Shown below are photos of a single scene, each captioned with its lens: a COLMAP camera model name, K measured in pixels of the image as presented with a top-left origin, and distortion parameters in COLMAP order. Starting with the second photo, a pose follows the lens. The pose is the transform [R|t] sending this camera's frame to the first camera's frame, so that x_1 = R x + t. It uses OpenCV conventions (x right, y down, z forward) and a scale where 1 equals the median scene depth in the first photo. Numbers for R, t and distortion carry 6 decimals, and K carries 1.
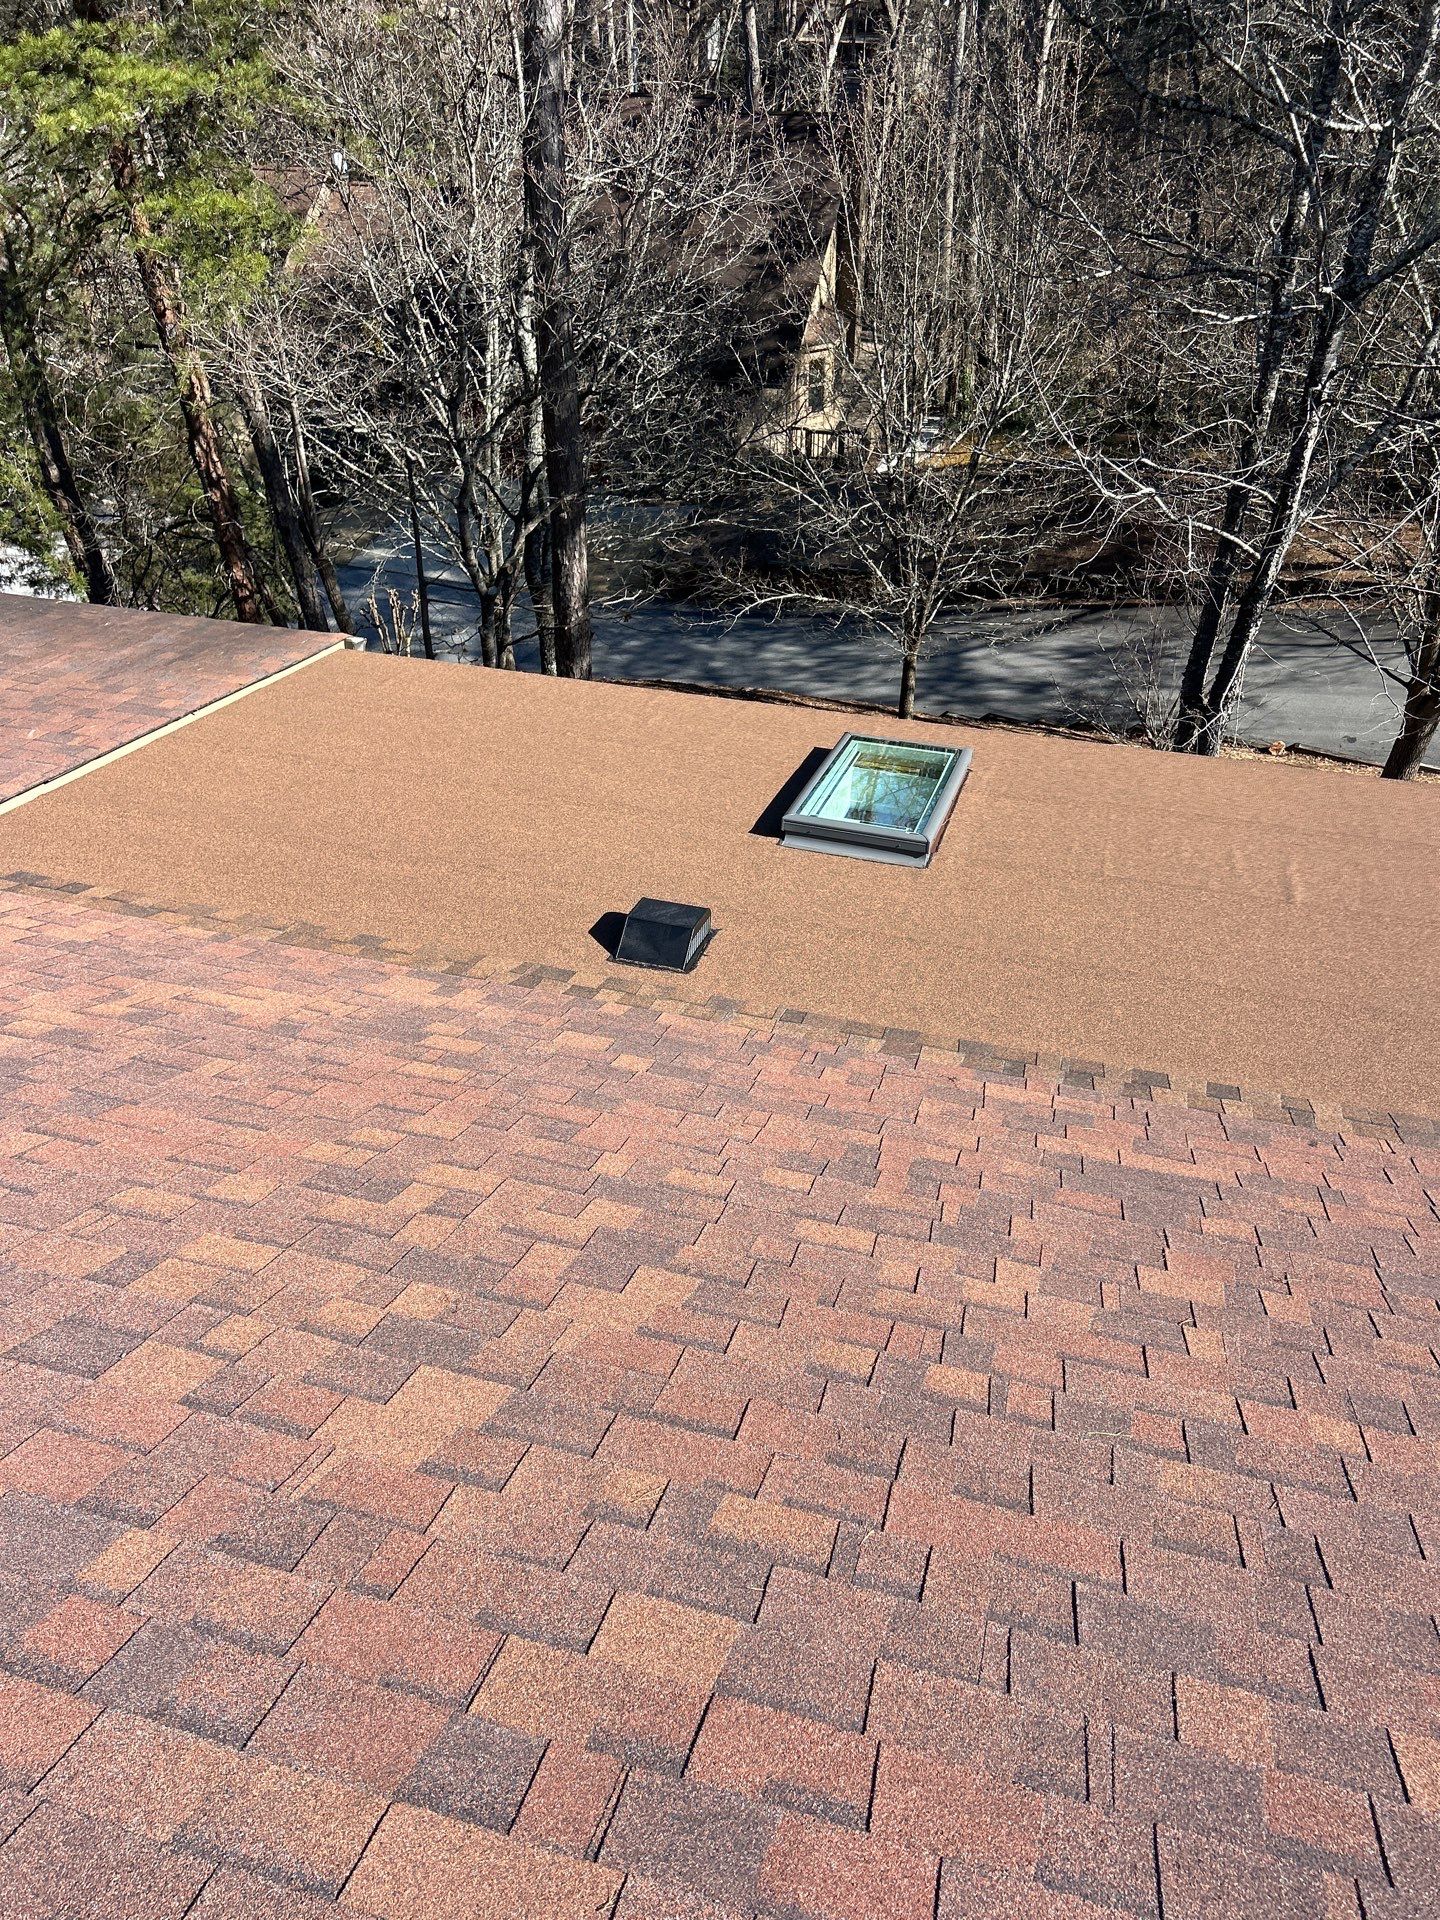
lens RADIAL K [[1436.0, 0, 747.5], [0, 1436.0, 979.8], [0, 0, 1]] dist [0.083037, -0.125384]
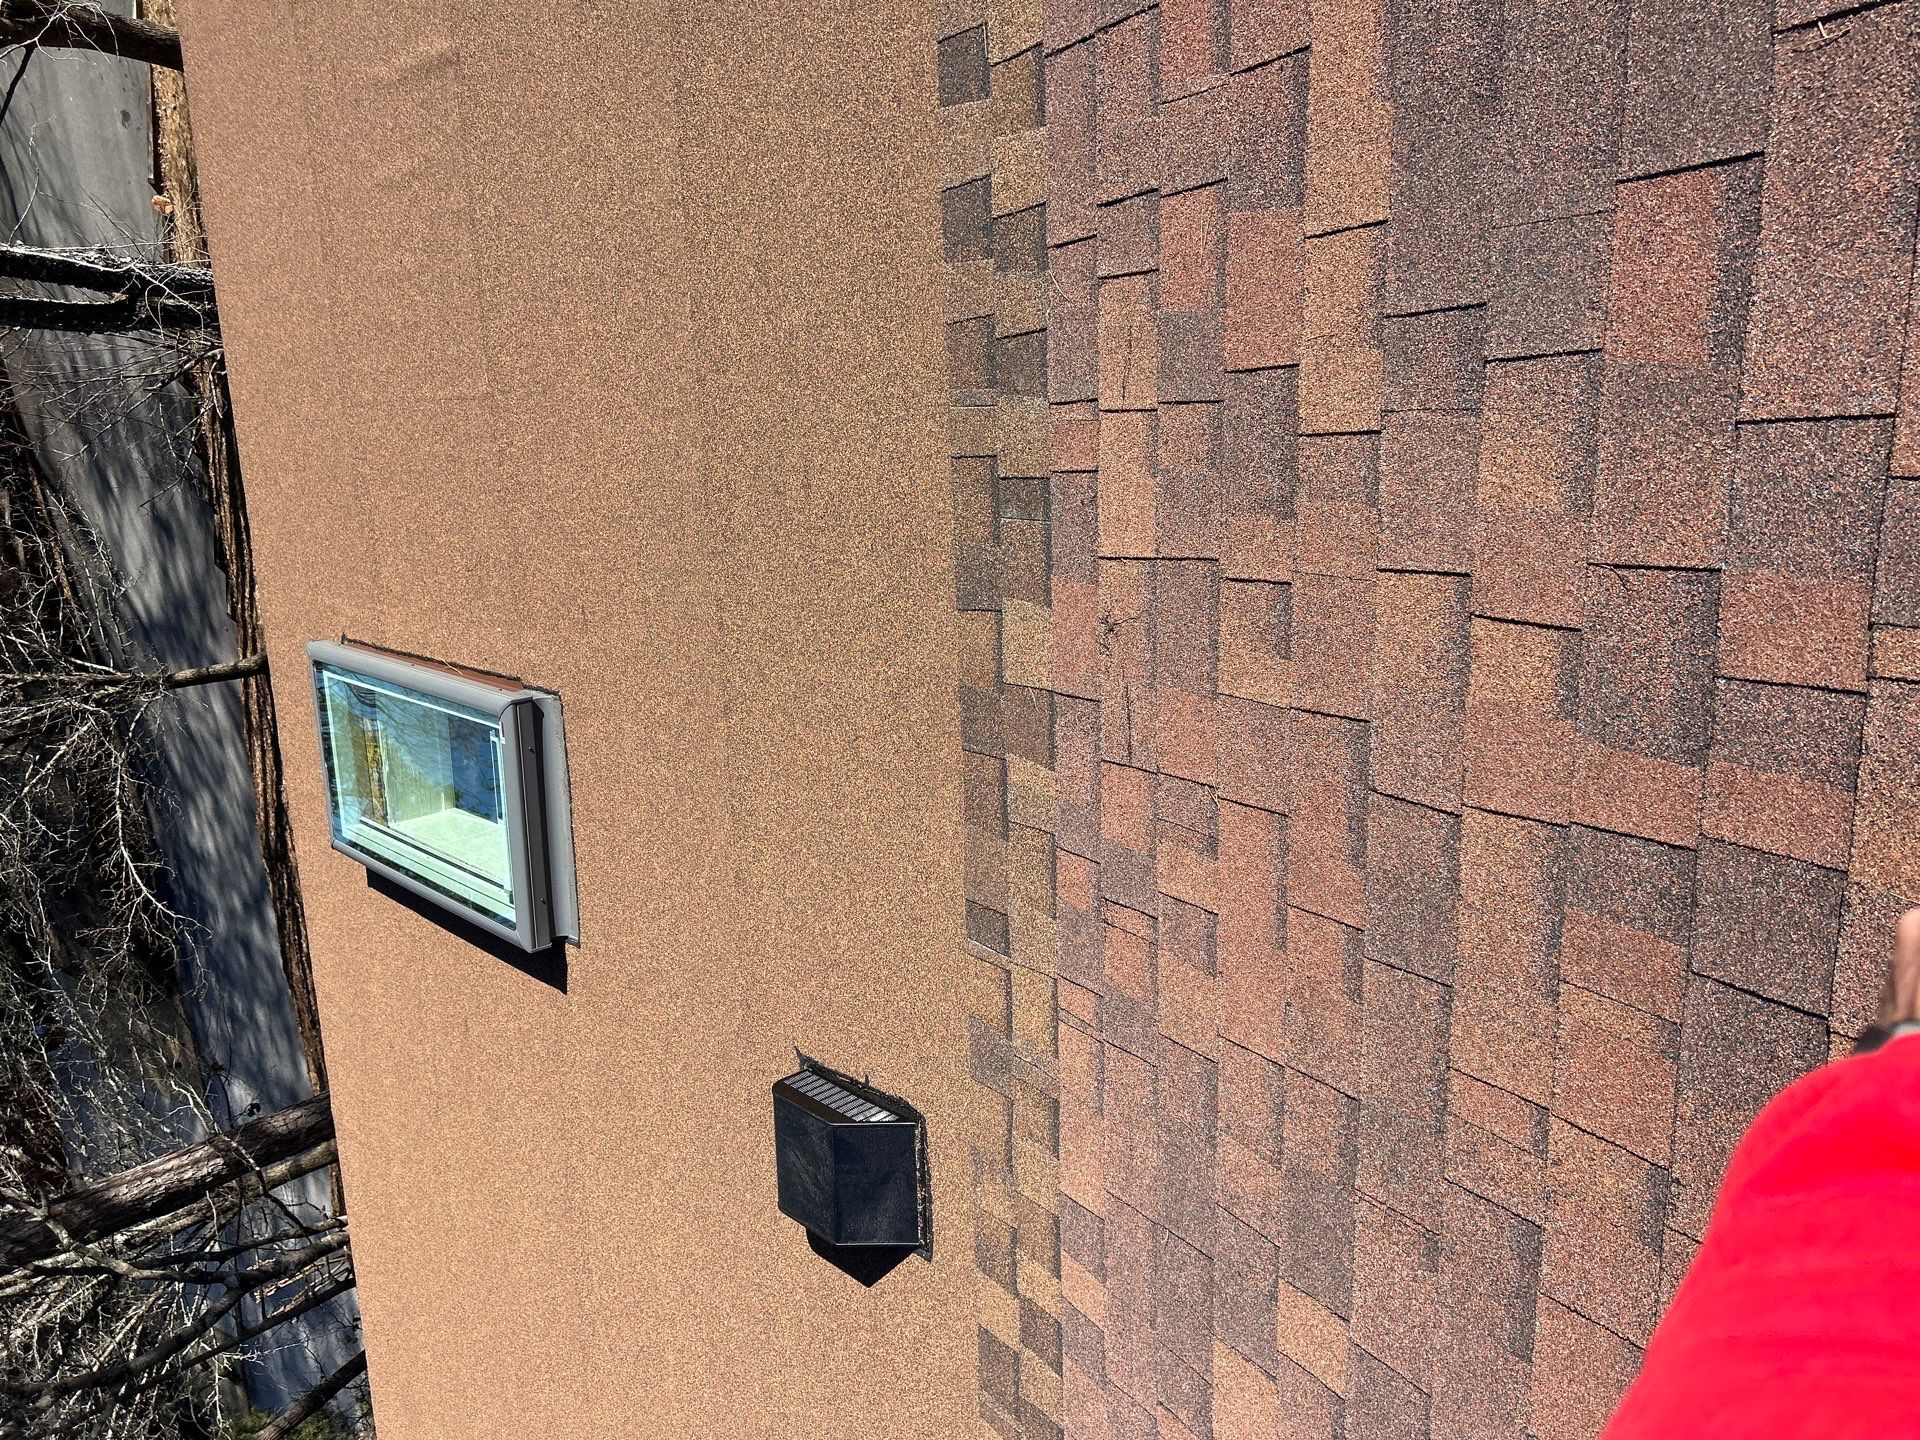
lens RADIAL K [[1523.2, 0, 960.0], [0, 1523.2, 720.0], [0, 0, 1]] dist [0.032613, -0.004090]
pose [[-0.249254, -0.967288, -0.047192, 0.056602], [0.939556, -0.253346, 0.230328, -0.038523], [-0.234750, 0.013071, 0.971968, 0.200633]]
